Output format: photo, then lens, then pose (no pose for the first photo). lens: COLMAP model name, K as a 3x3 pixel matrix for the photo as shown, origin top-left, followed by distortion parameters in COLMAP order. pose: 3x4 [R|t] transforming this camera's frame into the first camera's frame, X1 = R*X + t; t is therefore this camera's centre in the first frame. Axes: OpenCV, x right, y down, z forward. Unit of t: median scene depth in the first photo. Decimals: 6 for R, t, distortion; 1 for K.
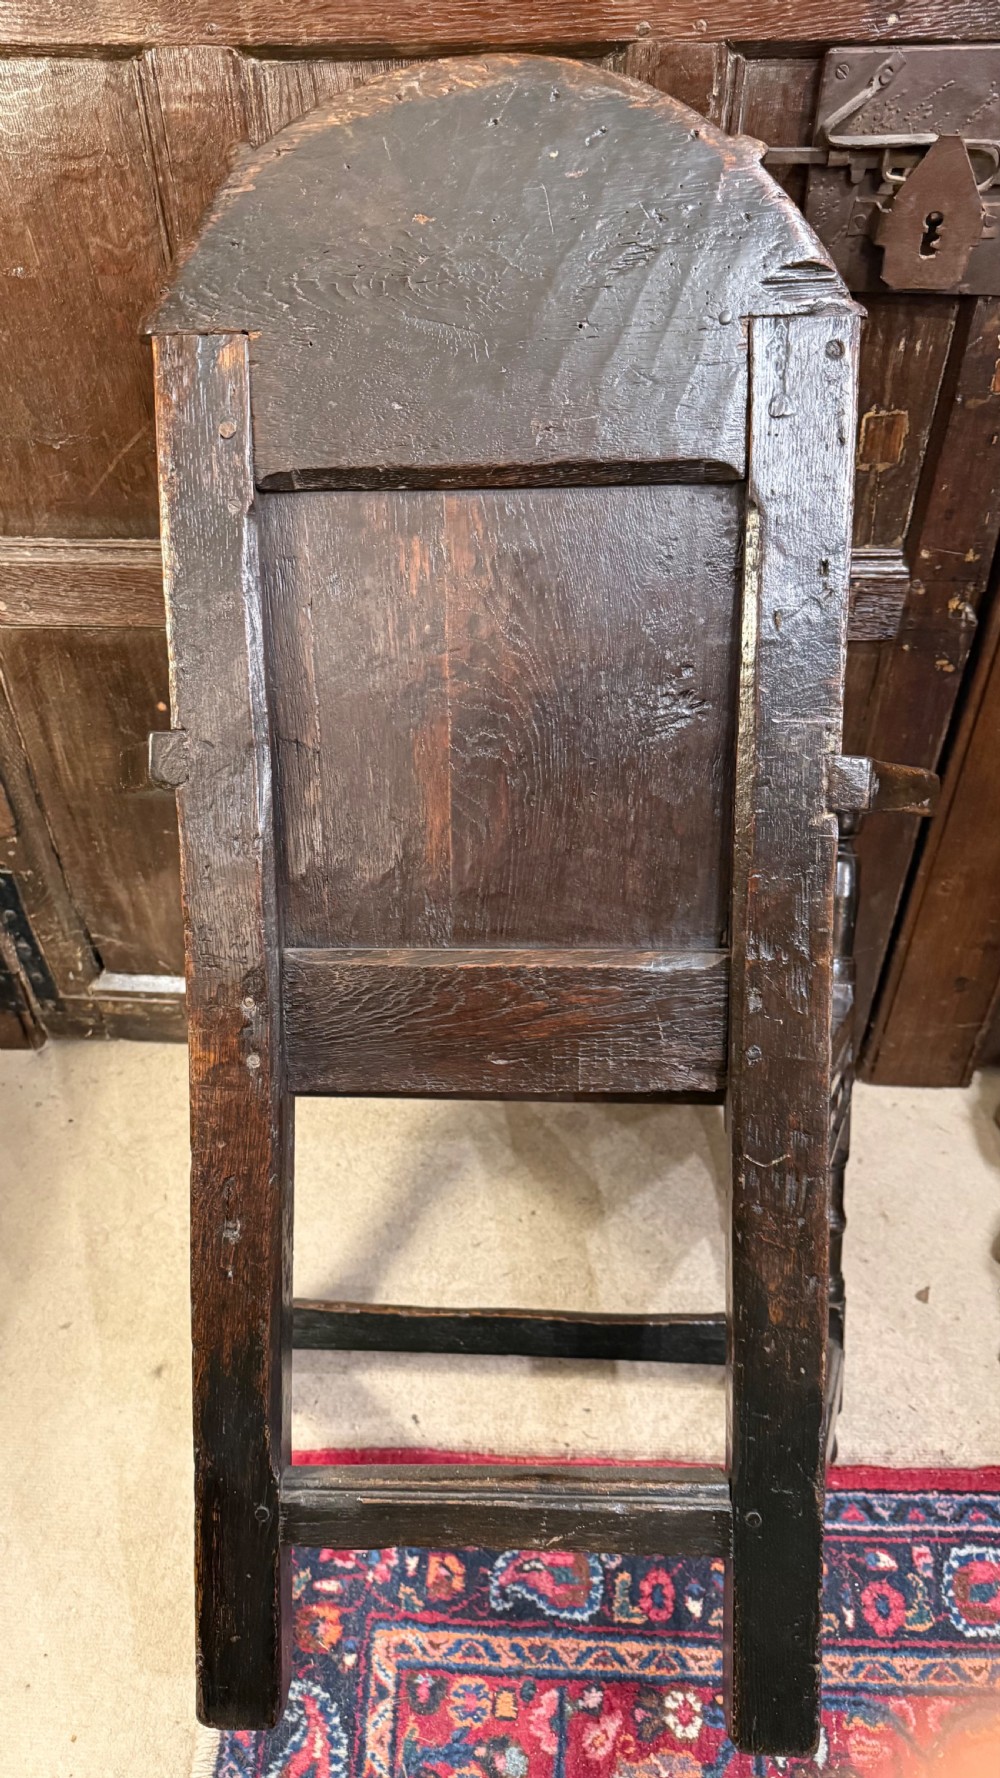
lens RADIAL K [[1291.1, 0, 499.6], [0, 1291.1, 919.1], [0, 0, 1]] dist [0.031787, -0.049986]
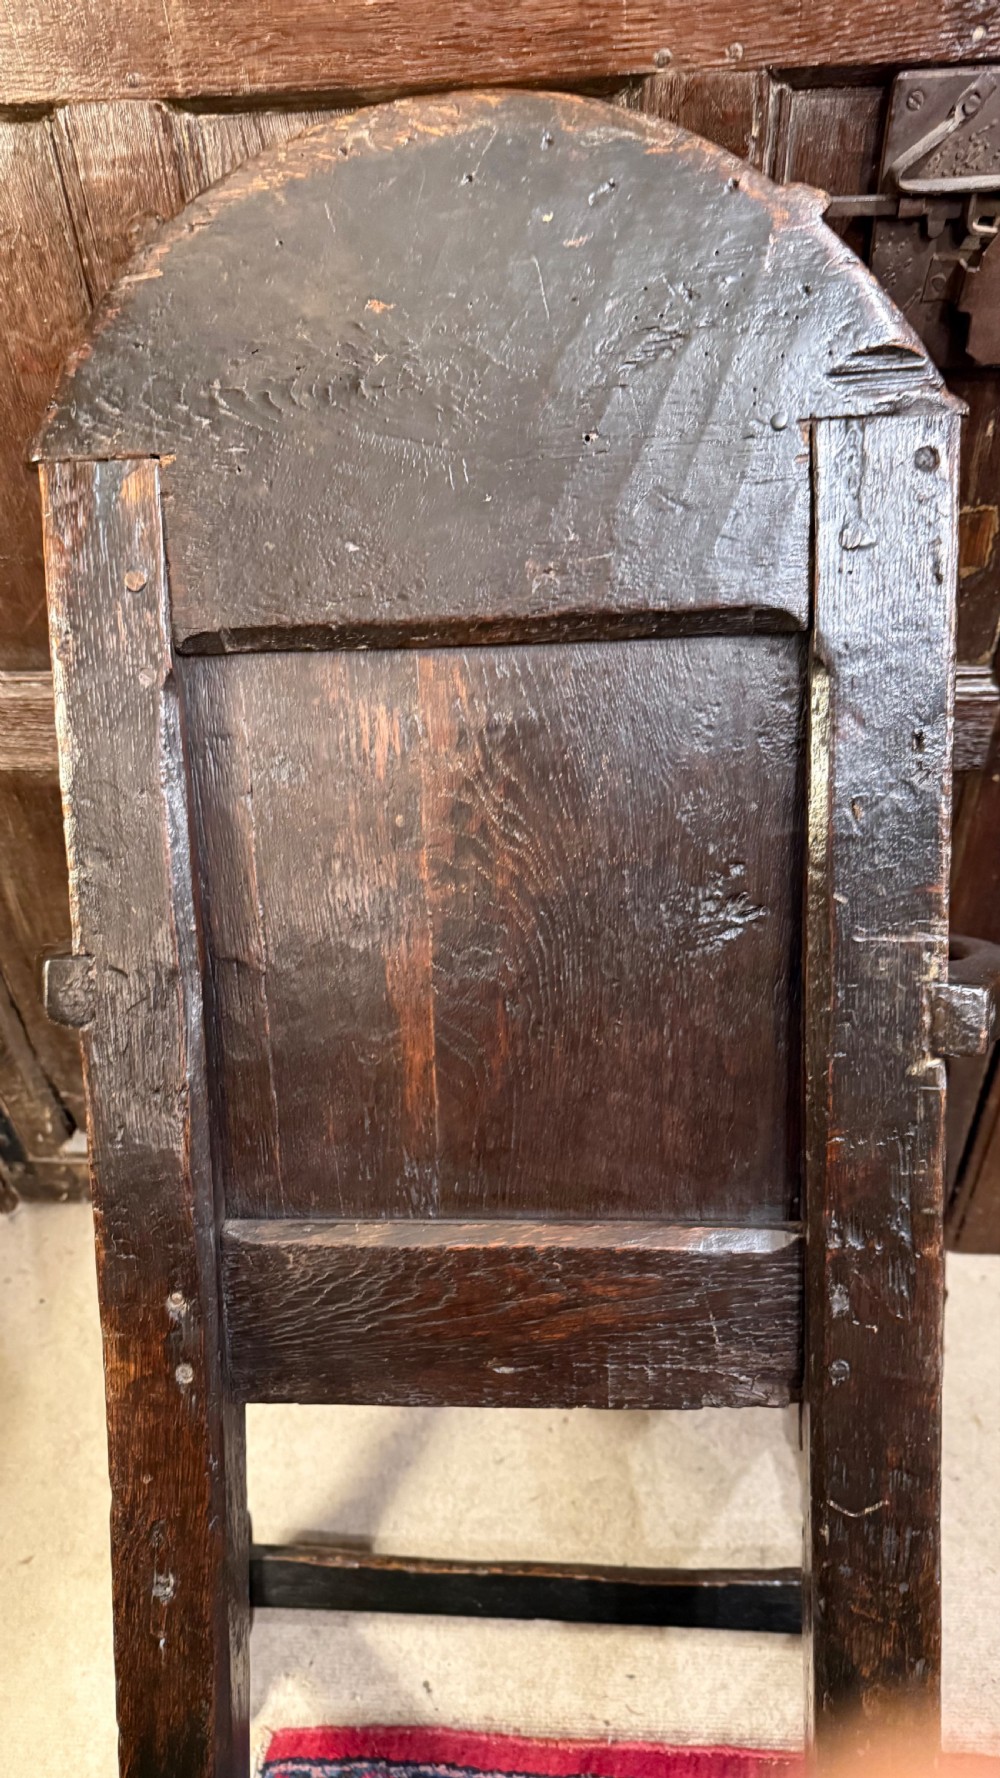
lens RADIAL K [[1291.1, 0, 494.6], [0, 1291.1, 916.5], [0, 0, 1]] dist [0.031787, -0.049986]
pose [[0.999226, -0.016534, -0.035691, 0.020821], [0.015250, 0.999237, -0.035952, -0.102675], [0.036259, 0.035380, 0.998716, 0.170155]]
